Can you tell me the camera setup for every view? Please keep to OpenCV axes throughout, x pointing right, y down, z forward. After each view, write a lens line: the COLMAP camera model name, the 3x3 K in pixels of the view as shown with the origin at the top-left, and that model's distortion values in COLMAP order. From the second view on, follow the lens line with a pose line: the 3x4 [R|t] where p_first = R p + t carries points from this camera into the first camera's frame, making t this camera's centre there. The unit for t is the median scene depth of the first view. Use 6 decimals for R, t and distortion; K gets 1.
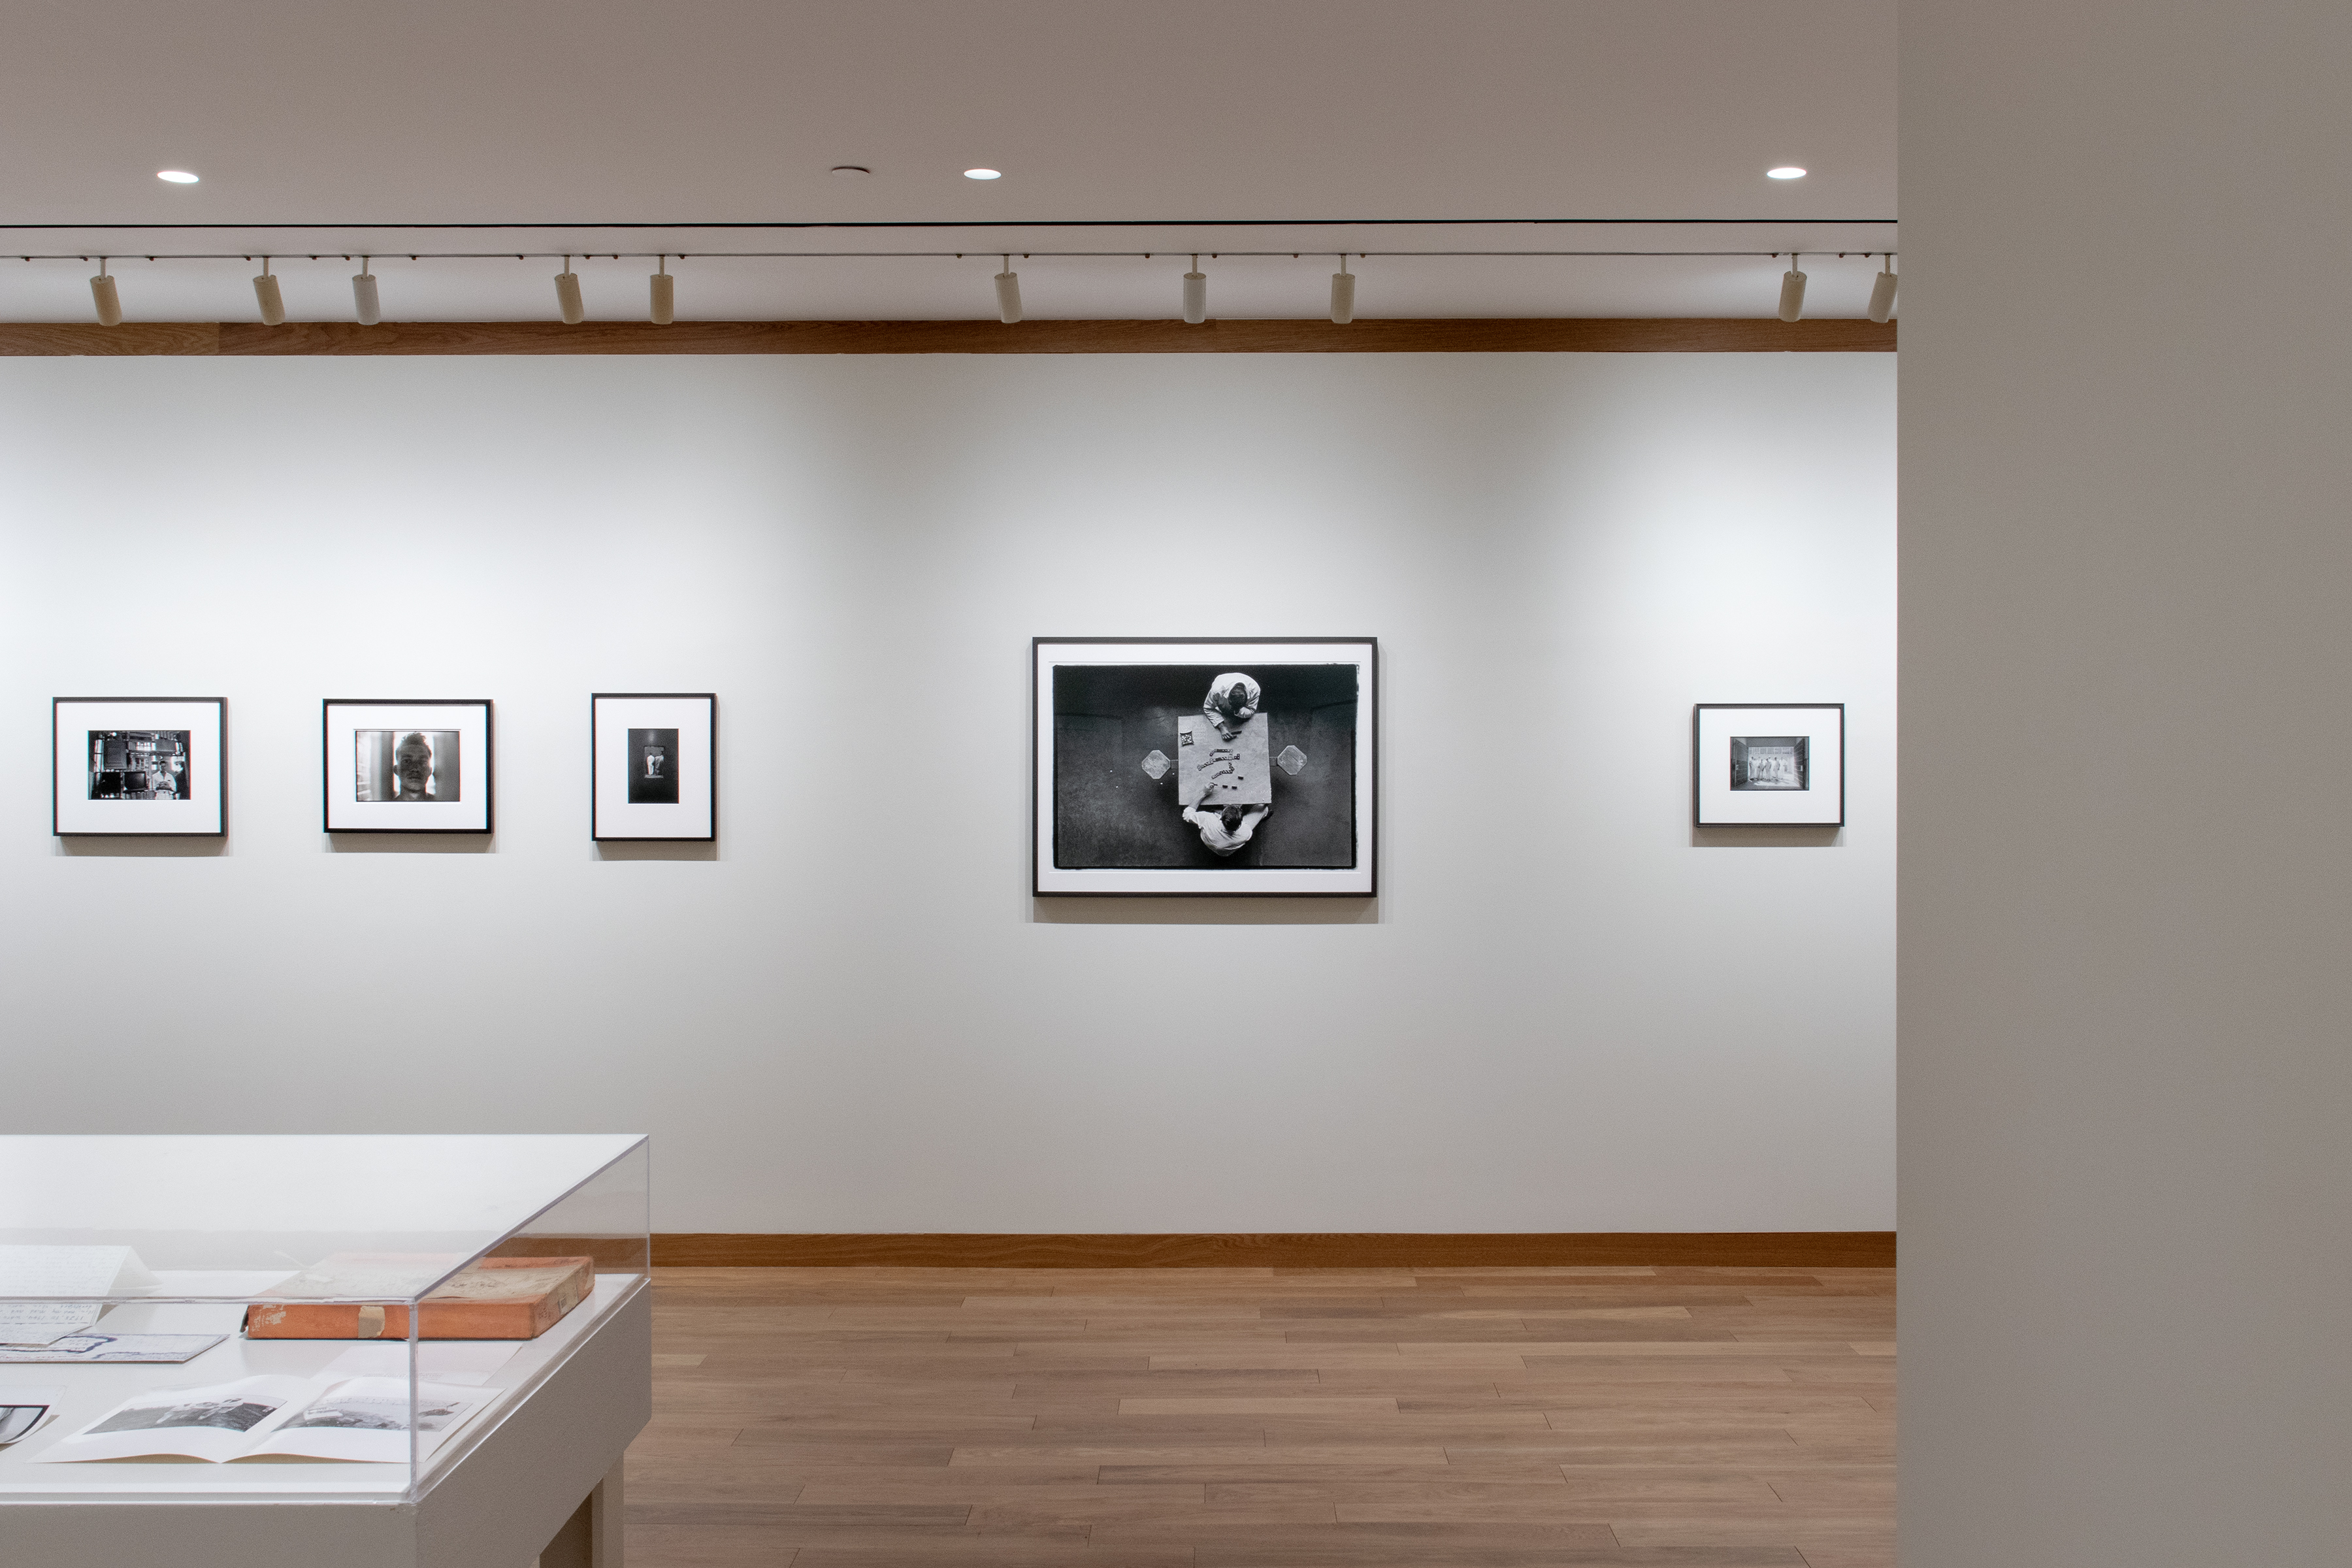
lens RADIAL K [[2335.1, 0, 1176.0], [0, 2335.1, 784.0], [0, 0, 1]] dist [-0.011678, -0.002116]
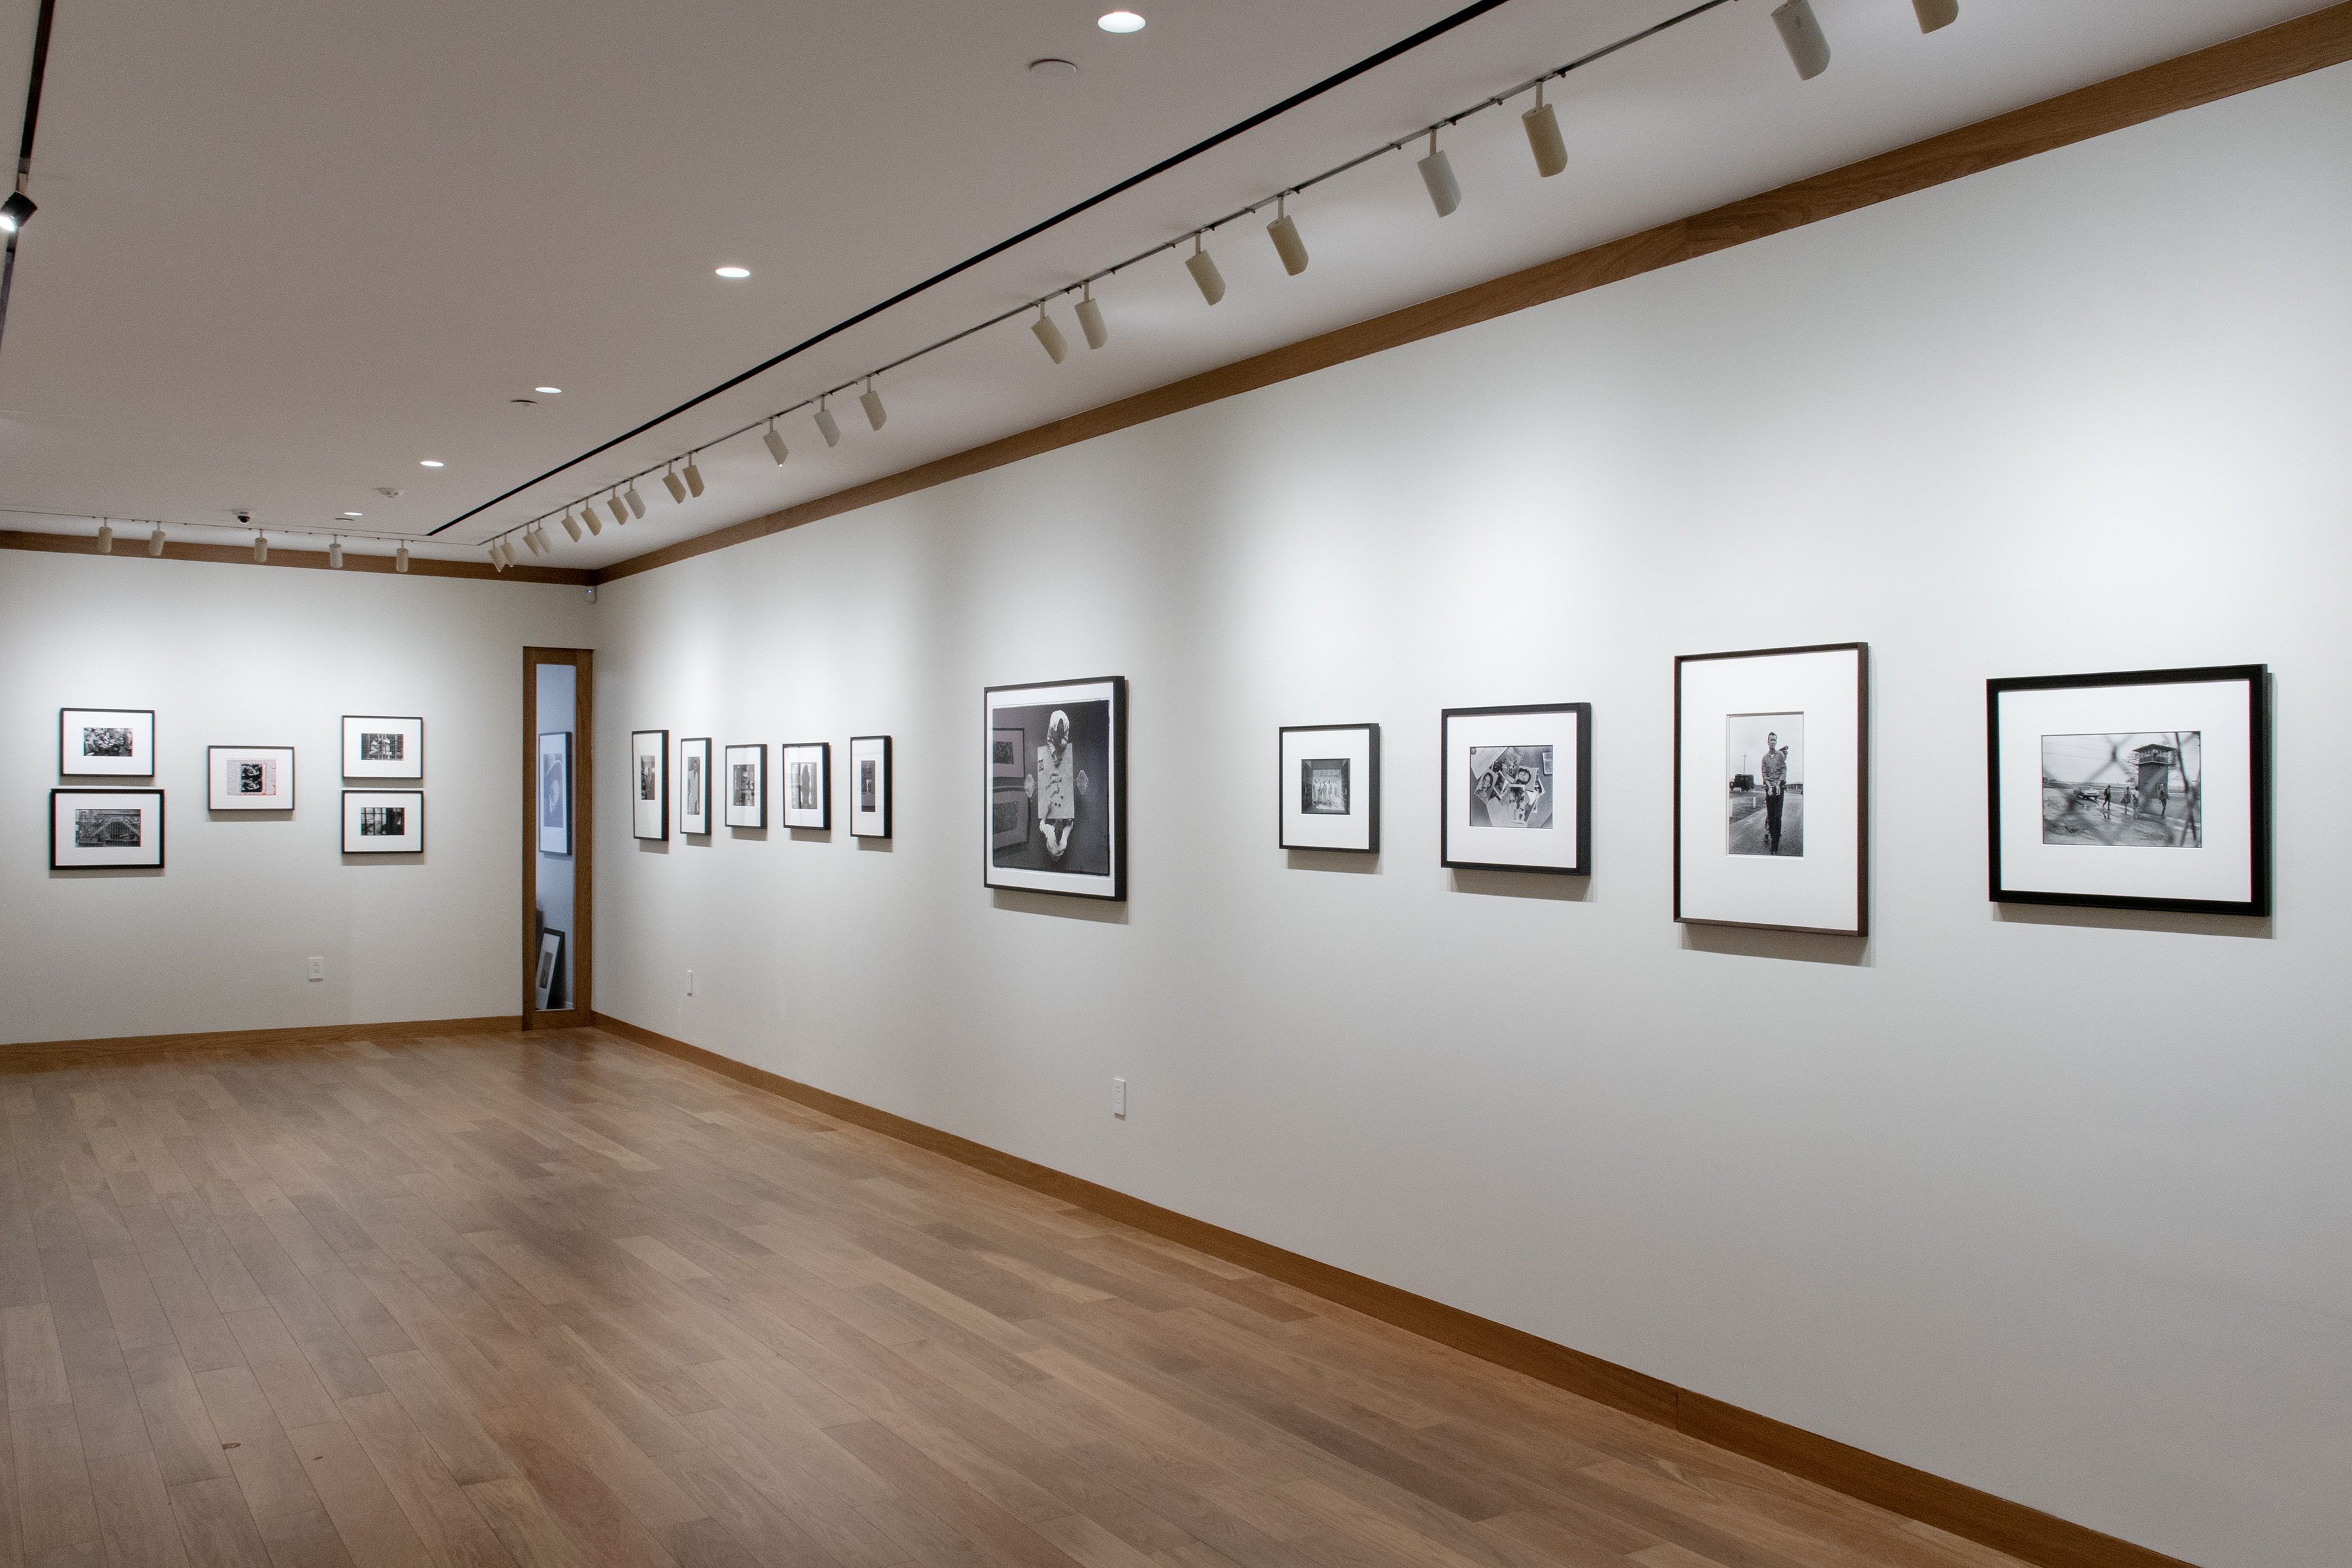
lens RADIAL K [[1937.8, 0, 1181.3], [0, 1937.8, 792.6], [0, 0, 1]] dist [0.010601, 0.002058]
pose [[0.541972, 0.004888, -0.840382, 0.906636], [-0.009737, 0.999952, -0.000463, -0.005206], [0.840340, 0.008434, 0.541994, 0.506423]]
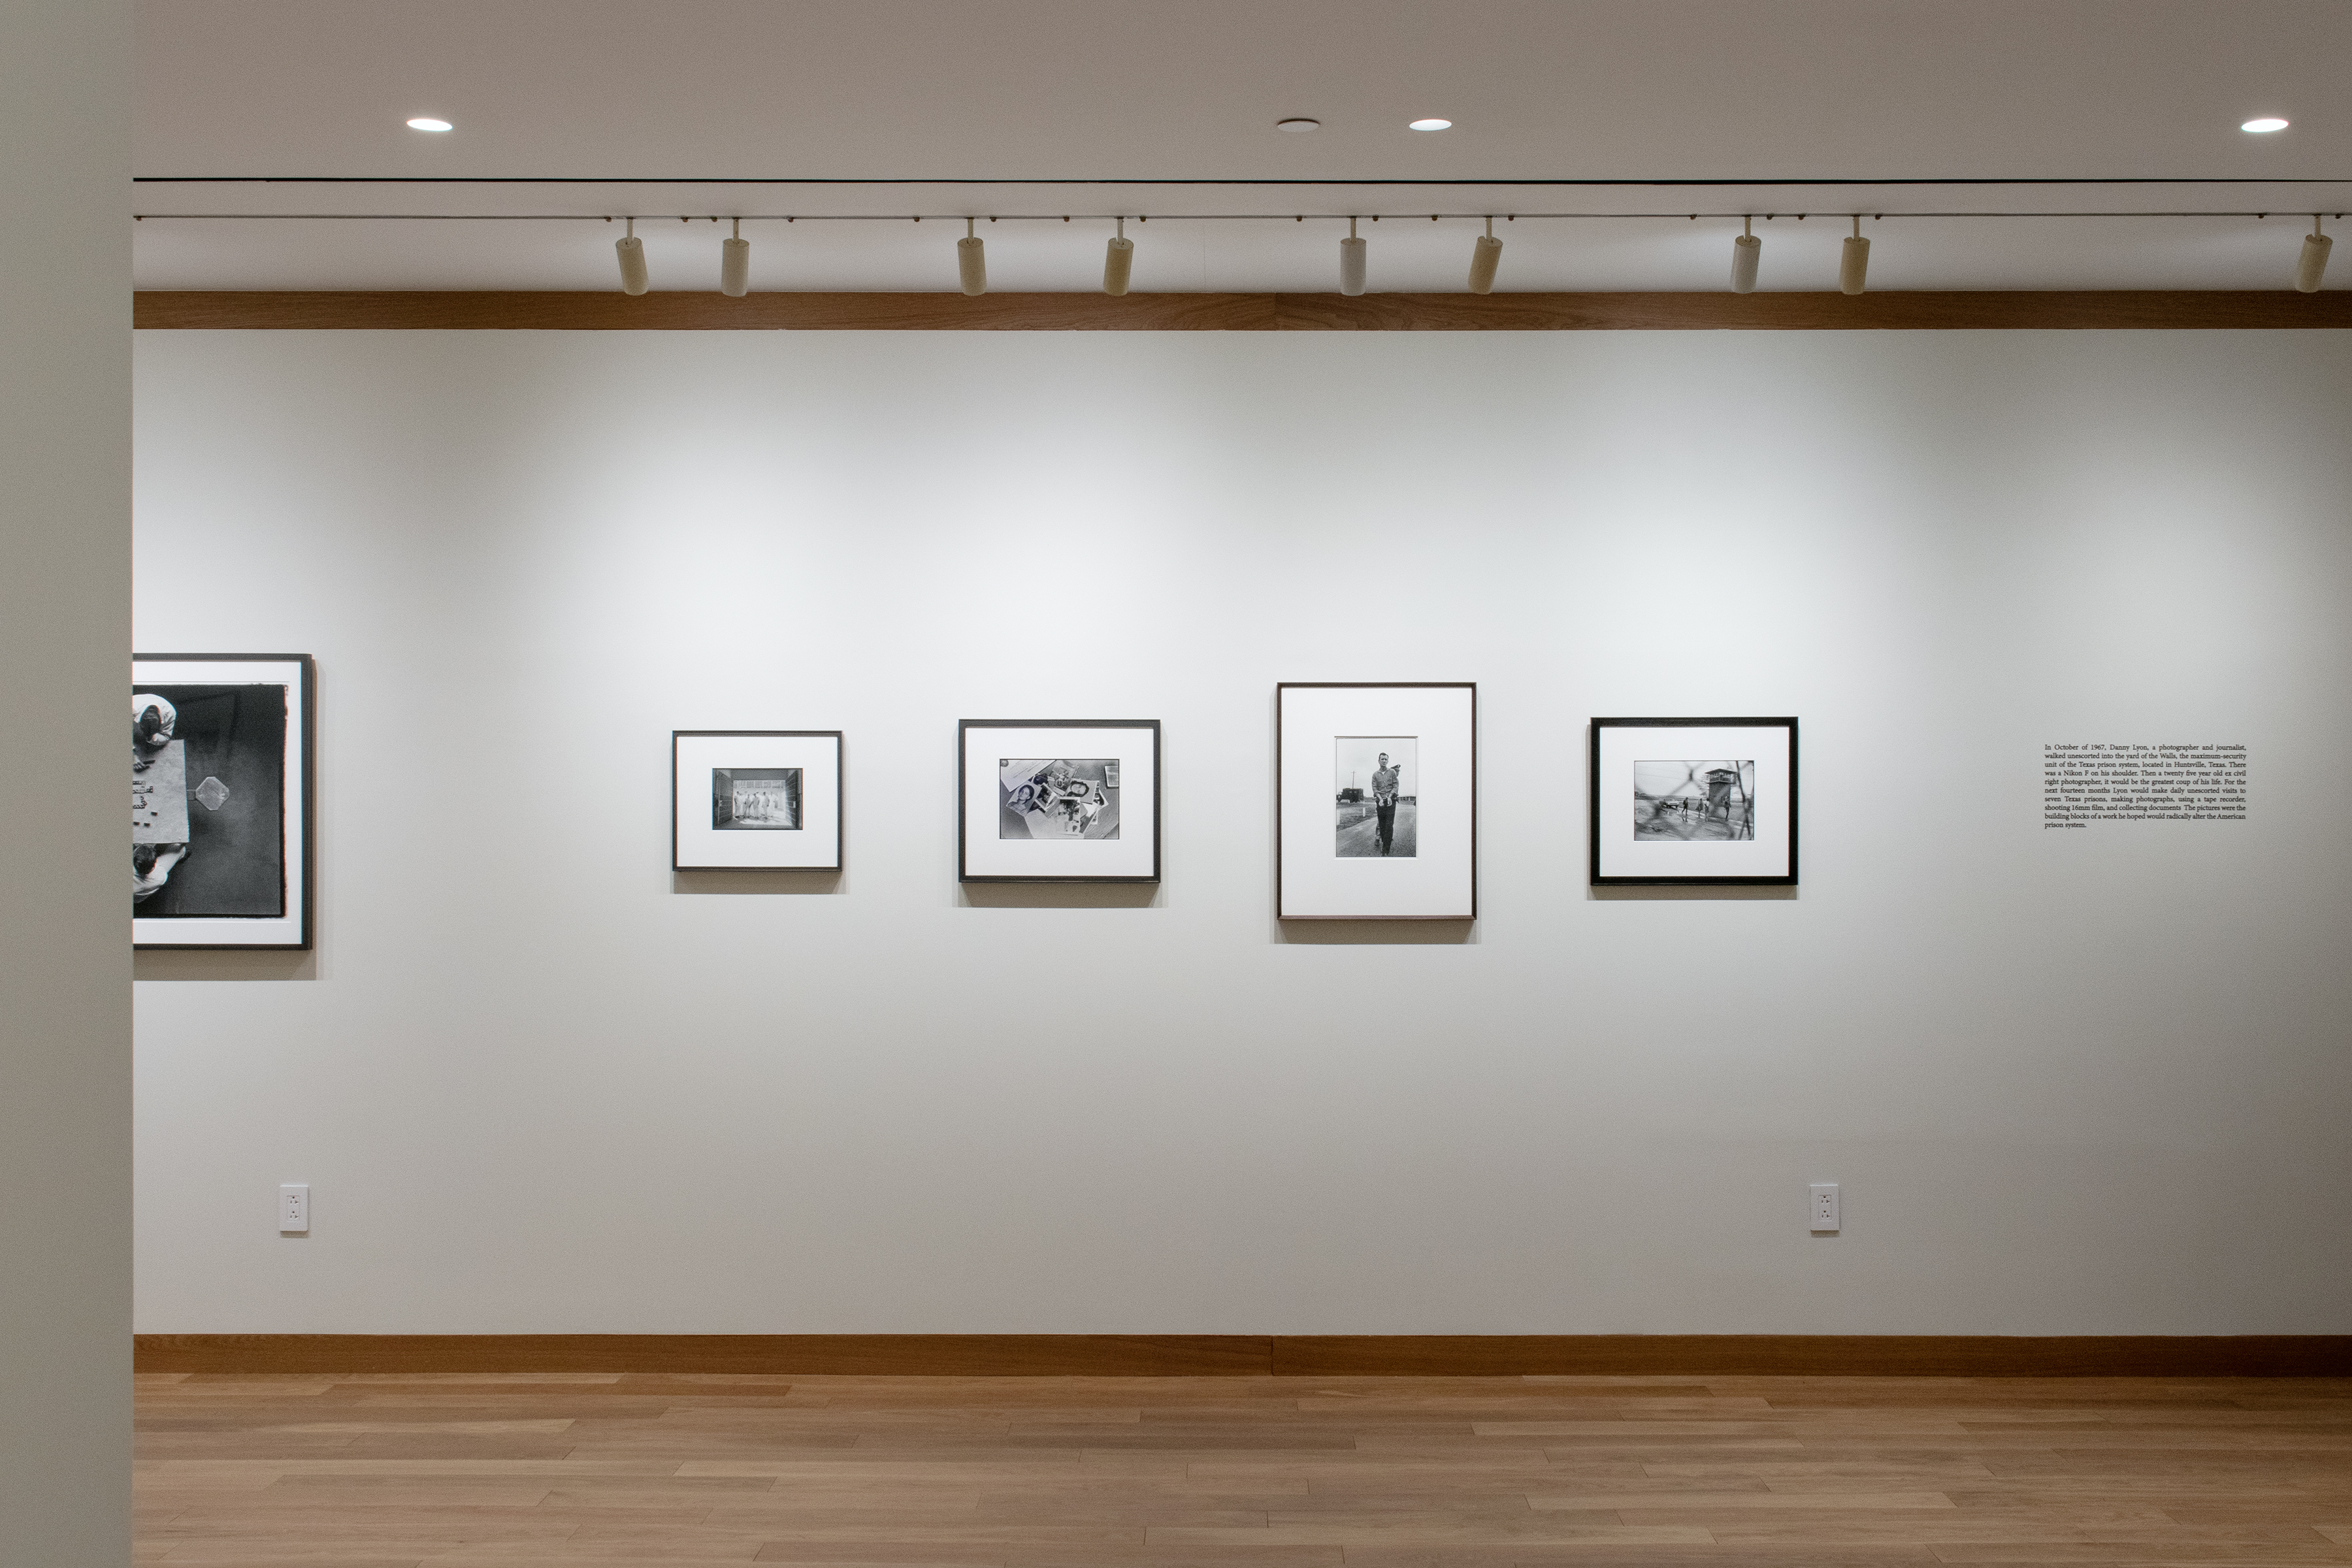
lens RADIAL K [[2666.4, 0, 1176.0], [0, 2666.4, 784.0], [0, 0, 1]] dist [0.001165, -0.015052]
pose [[0.999991, 0.002019, 0.003819, 0.407723], [-0.001966, 0.999903, -0.013818, -0.000736], [-0.003846, 0.013811, 0.999897, -0.003472]]
